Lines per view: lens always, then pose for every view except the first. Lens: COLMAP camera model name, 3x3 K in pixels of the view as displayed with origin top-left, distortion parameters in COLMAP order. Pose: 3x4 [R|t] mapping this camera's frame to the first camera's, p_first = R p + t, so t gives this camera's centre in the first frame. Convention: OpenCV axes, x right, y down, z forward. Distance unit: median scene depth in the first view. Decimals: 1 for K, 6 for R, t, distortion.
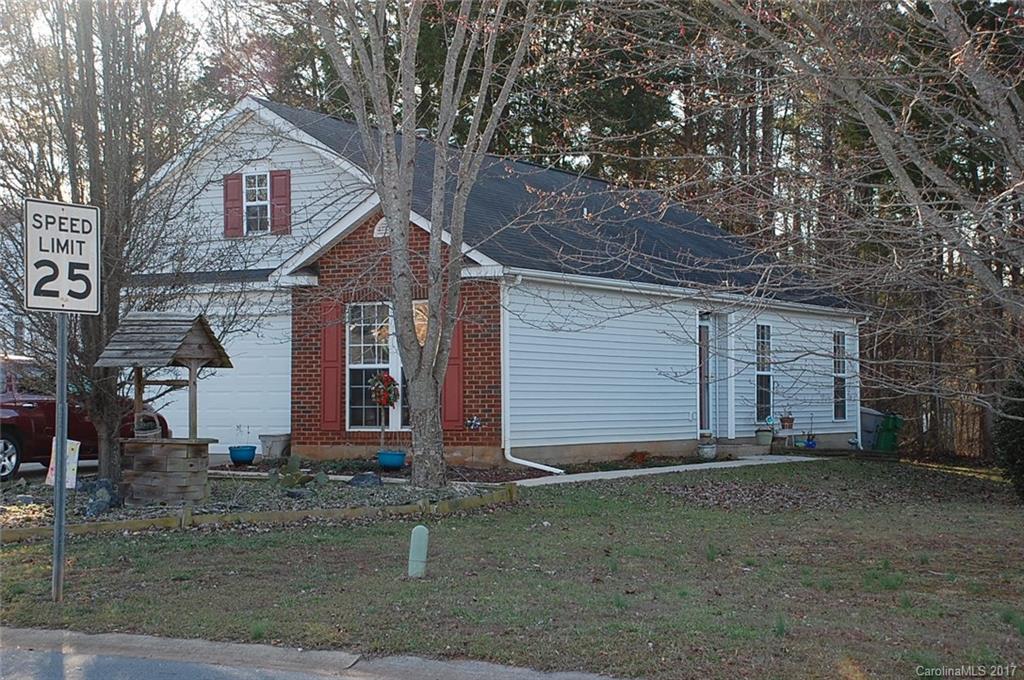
lens RADIAL K [[1817.6, 0, 512.0], [0, 1817.6, 340.0], [0, 0, 1]] dist [0.362975, 0.180149]
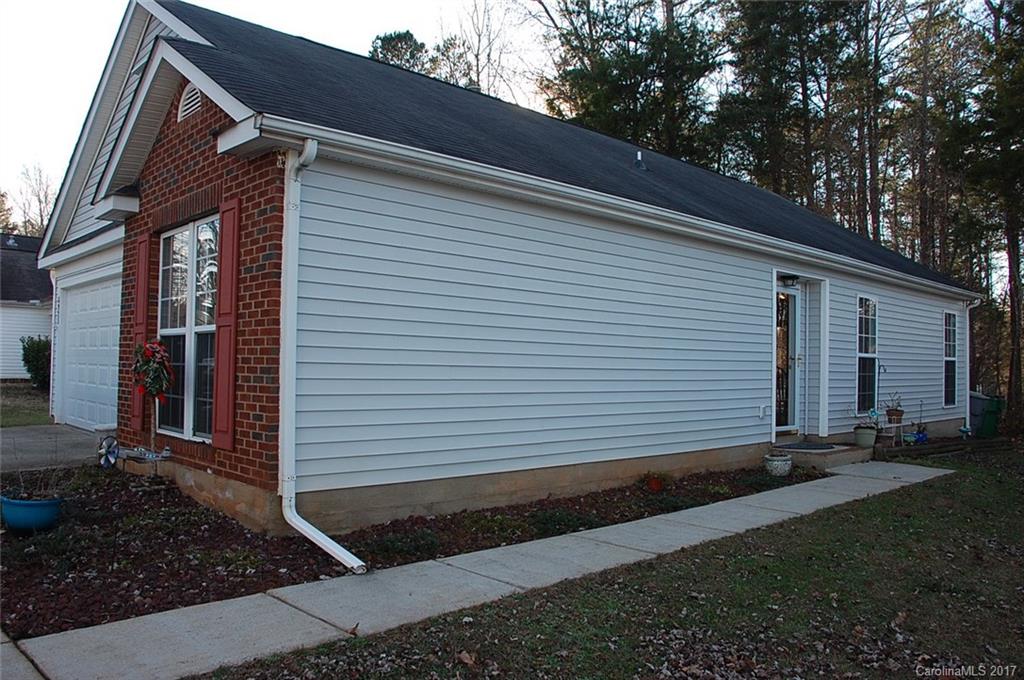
lens RADIAL K [[790.7, 0, 512.0], [0, 790.7, 340.0], [0, 0, 1]] dist [-0.157215, 0.107121]
pose [[0.953083, 0.007696, -0.302611, 0.114336], [-0.008557, 0.999962, -0.001521, 0.016713], [0.302588, 0.004039, 0.953113, 0.791906]]
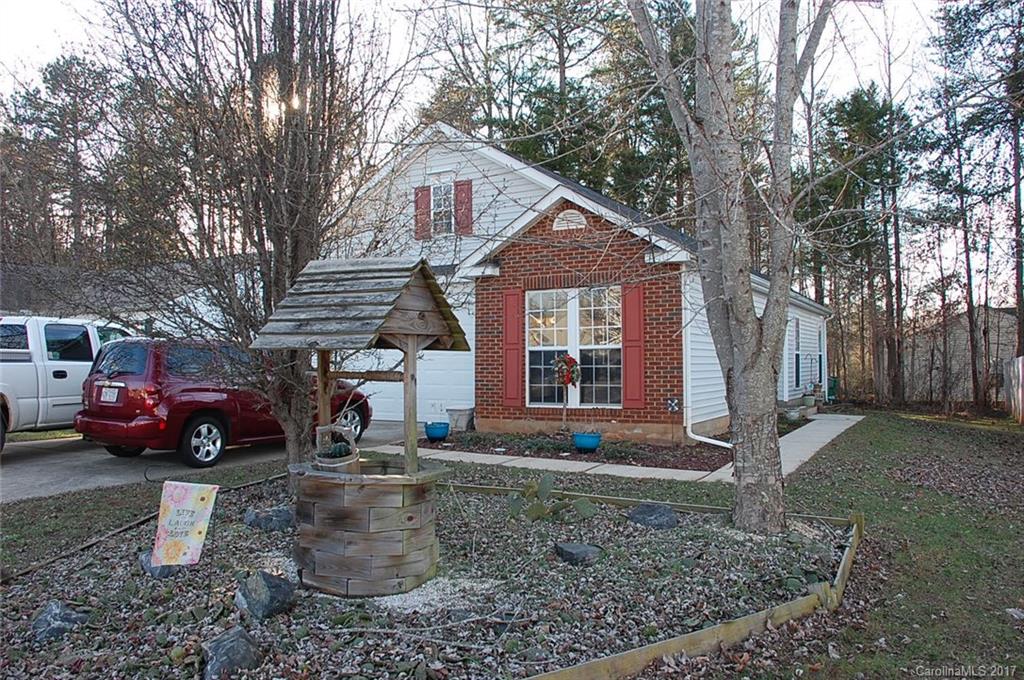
lens RADIAL K [[790.7, 0, 512.0], [0, 790.7, 340.0], [0, 0, 1]] dist [-0.157215, 0.107121]
pose [[0.999992, -0.001690, -0.003737, -0.099505], [0.001704, 0.999991, 0.003875, 0.007642], [0.003730, -0.003882, 0.999986, 0.531224]]
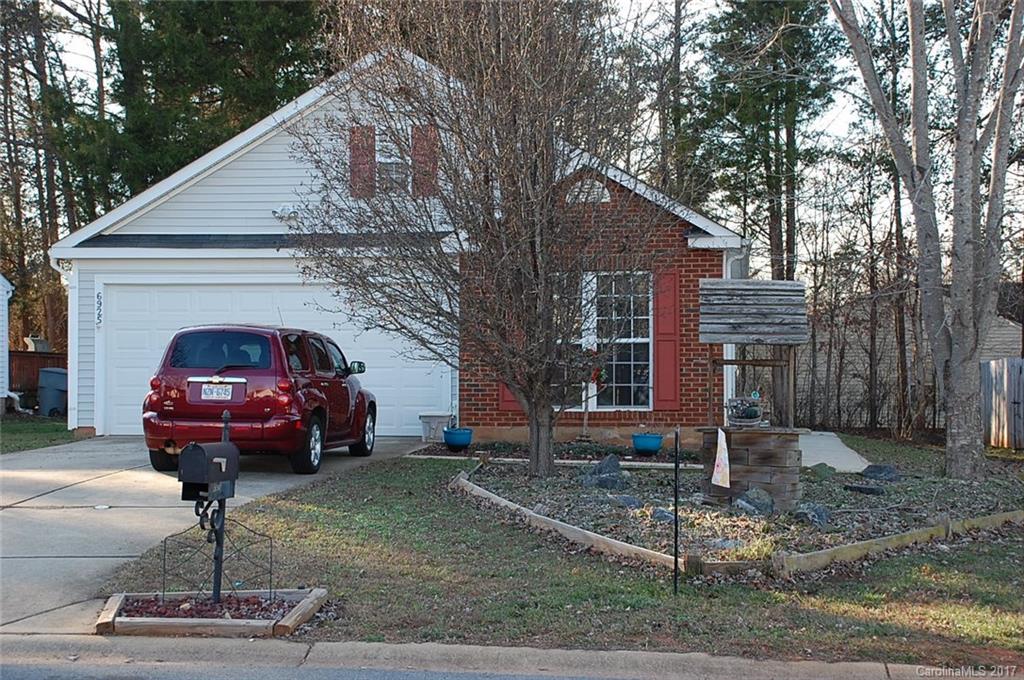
lens RADIAL K [[1637.1, 0, 512.0], [0, 1637.1, 340.0], [0, 0, 1]] dist [0.337696, 0.006634]
pose [[0.930696, 0.007452, 0.365717, -0.409963], [-0.013176, 0.999827, 0.013159, 0.002982], [-0.365556, -0.017066, 0.930633, 0.233935]]
